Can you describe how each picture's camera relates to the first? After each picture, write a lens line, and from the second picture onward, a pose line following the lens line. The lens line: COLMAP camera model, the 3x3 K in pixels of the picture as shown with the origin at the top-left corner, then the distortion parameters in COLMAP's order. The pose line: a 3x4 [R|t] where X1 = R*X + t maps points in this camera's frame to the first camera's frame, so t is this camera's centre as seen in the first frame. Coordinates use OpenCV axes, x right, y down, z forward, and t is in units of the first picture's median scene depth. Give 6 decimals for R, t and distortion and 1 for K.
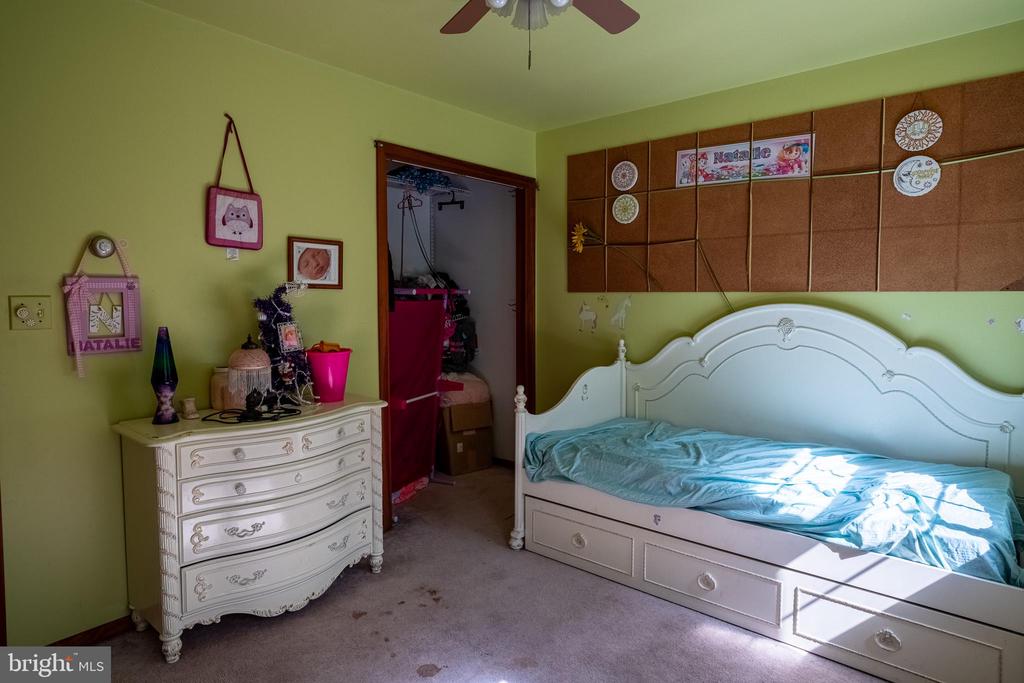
lens RADIAL K [[579.4, 0, 513.8], [0, 579.4, 333.5], [0, 0, 1]] dist [-0.008858, 0.002977]
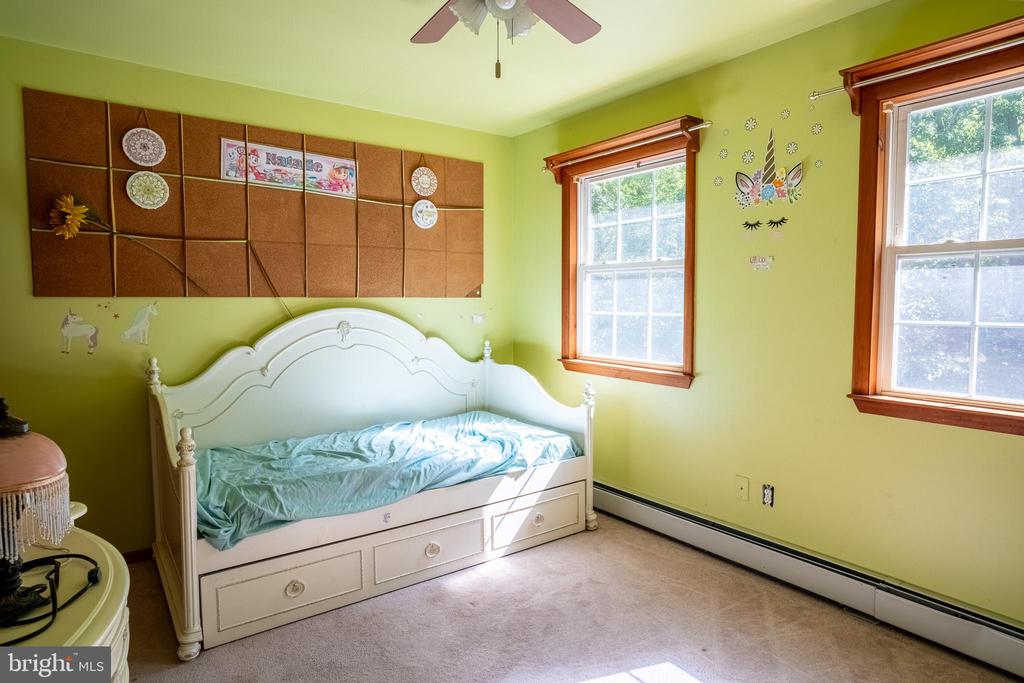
lens RADIAL K [[579.4, 0, 513.7], [0, 579.4, 341.4], [0, 0, 1]] dist [-0.008858, 0.002977]
pose [[0.245026, -0.068777, 0.967074, -0.538304], [0.065690, 0.996366, 0.054217, -0.026336], [-0.967288, 0.050243, 0.248654, 0.406393]]
